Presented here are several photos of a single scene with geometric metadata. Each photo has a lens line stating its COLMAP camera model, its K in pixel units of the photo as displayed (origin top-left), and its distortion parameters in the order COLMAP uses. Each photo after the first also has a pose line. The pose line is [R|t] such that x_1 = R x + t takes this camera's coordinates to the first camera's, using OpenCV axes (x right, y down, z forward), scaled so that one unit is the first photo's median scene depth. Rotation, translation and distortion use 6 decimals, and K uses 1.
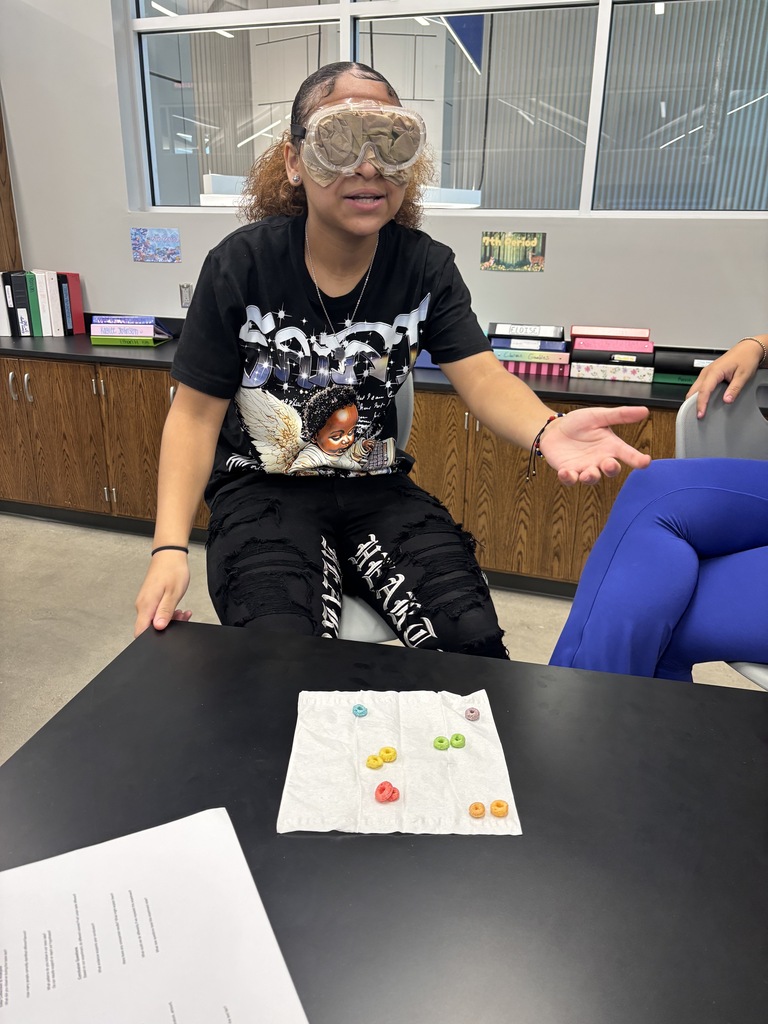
lens RADIAL K [[770.1, 0, 384.0], [0, 770.1, 512.0], [0, 0, 1]] dist [0.066277, -0.093943]
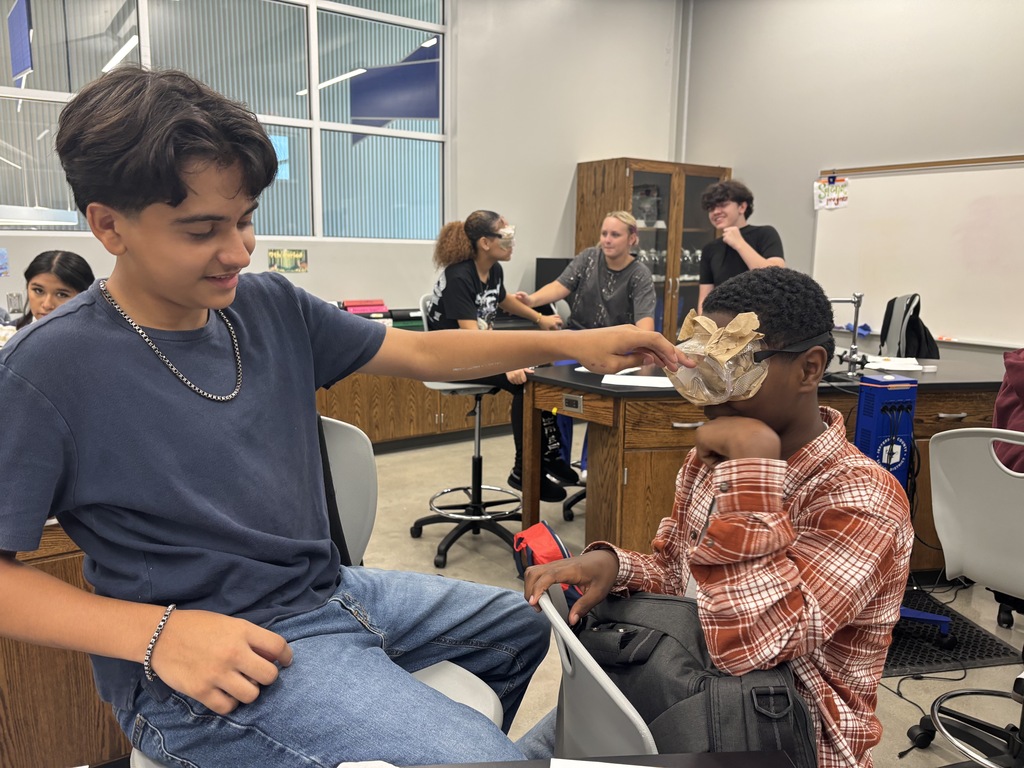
lens RADIAL K [[727.2, 0, 512.0], [0, 727.2, 384.0], [0, 0, 1]] dist [0.058575, -0.076139]
pose [[0.593289, -0.156483, 0.789634, -0.902268], [0.270556, 0.962623, -0.012518, 0.067276], [-0.758161, 0.221067, 0.613451, -0.270507]]
